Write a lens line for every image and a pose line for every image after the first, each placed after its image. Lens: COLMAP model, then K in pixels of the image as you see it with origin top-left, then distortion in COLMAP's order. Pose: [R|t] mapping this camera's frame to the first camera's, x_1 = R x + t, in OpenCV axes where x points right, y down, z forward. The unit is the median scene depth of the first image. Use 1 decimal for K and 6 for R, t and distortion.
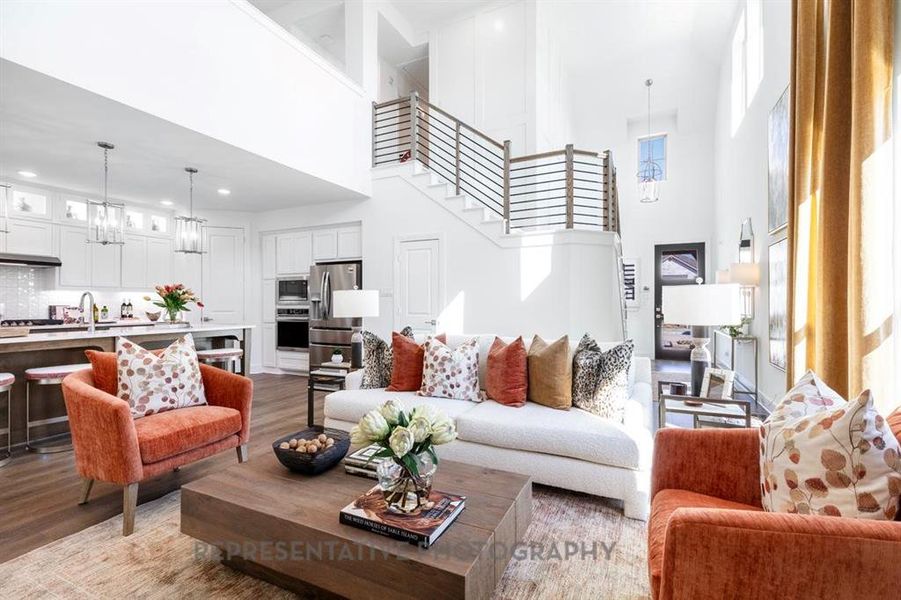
lens RADIAL K [[408.4, 0, 454.8], [0, 408.4, 298.2], [0, 0, 1]] dist [0.012952, -0.001959]
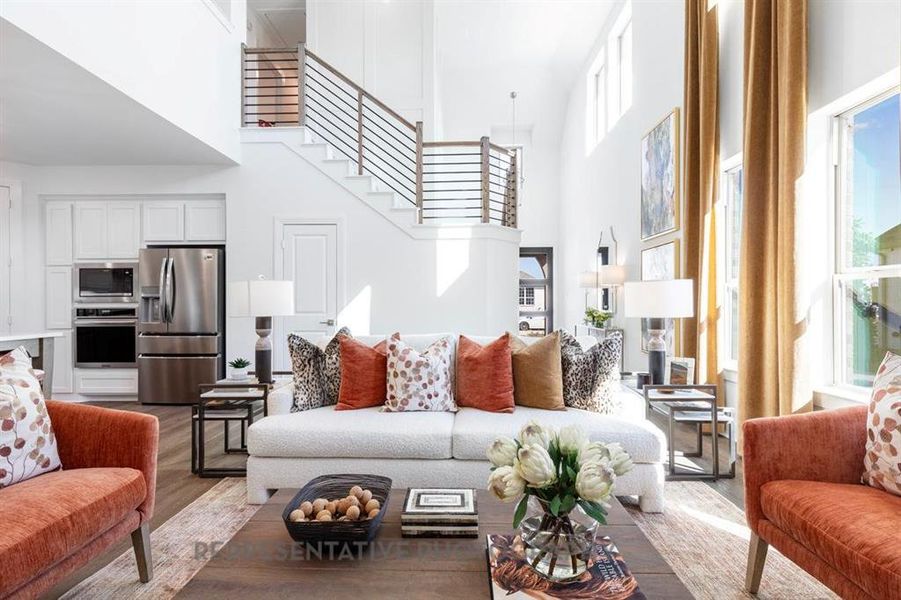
lens RADIAL K [[408.4, 0, 450.4], [0, 408.4, 302.9], [0, 0, 1]] dist [0.012952, -0.001959]
pose [[0.912689, -0.002739, 0.408646, -0.195683], [-0.002916, 0.999908, 0.013215, 0.008097], [-0.408644, -0.013253, 0.912597, 0.137650]]
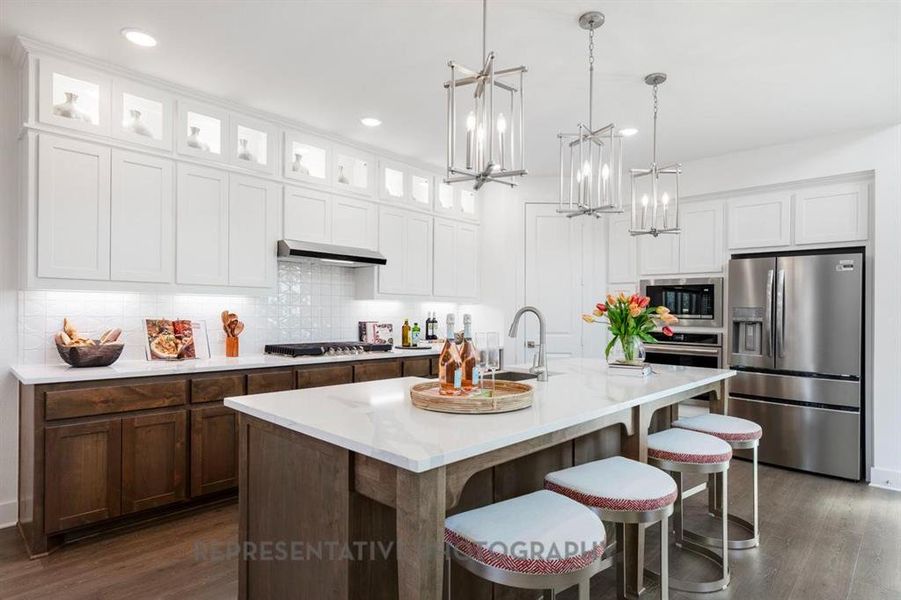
lens RADIAL K [[489.8, 0, 453.1], [0, 489.8, 310.2], [0, 0, 1]] dist [0.005777, 0.001383]
pose [[0.956684, 0.014730, -0.290754, -0.698110], [-0.011666, 0.999857, 0.012271, -0.015960], [0.290893, -0.008348, 0.956719, 0.303903]]
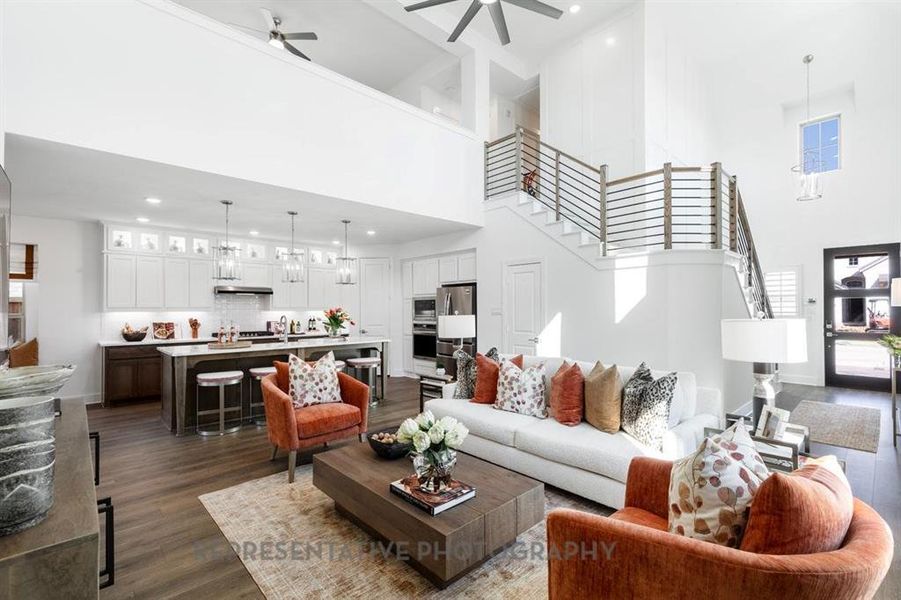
lens RADIAL K [[408.4, 0, 454.4], [0, 408.4, 302.4], [0, 0, 1]] dist [0.012952, -0.001959]
pose [[0.932210, -0.010413, -0.361768, 0.156302], [0.009782, 0.999946, -0.003578, -0.043256], [0.361785, -0.000203, 0.932261, -0.099026]]
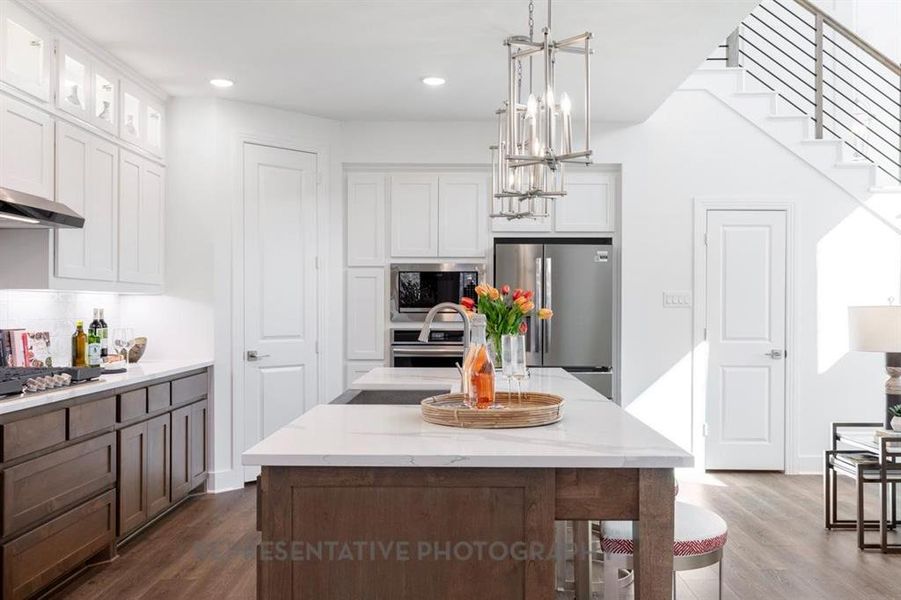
lens RADIAL K [[792.9, 0, 452.7], [0, 792.9, 297.8], [0, 0, 1]] dist [0.032166, -0.011136]
pose [[0.898808, 0.008958, 0.438251, -1.098130], [-0.011093, 0.999936, 0.002312, -0.020093], [-0.438202, -0.006939, 0.898850, 0.209657]]
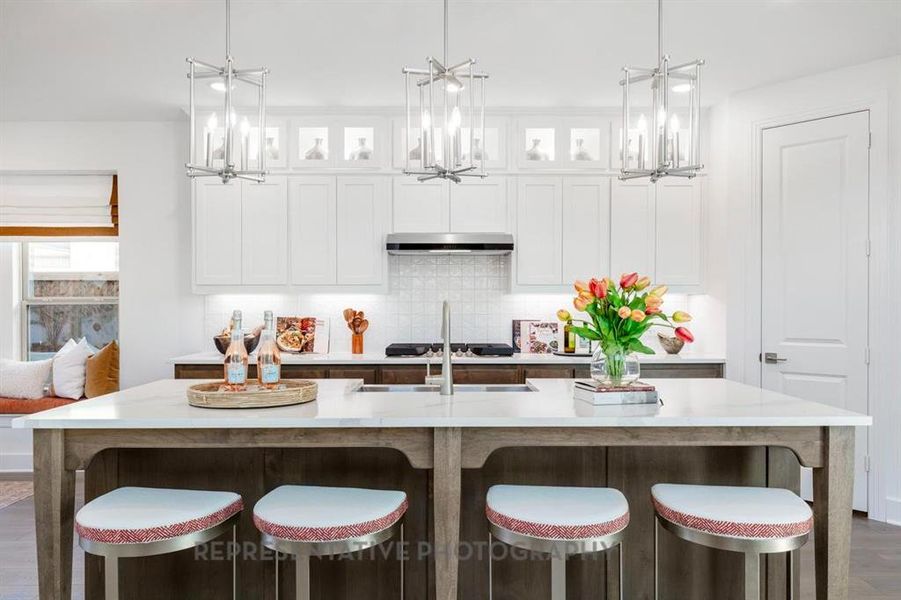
lens RADIAL K [[654.5, 0, 451.0], [0, 654.5, 304.9], [0, 0, 1]] dist [-0.002584, -0.002595]
pose [[0.448690, 0.002384, -0.893685, -0.245922], [0.013262, 0.999869, 0.009326, -0.015080], [0.893589, -0.016037, 0.448599, 0.608792]]
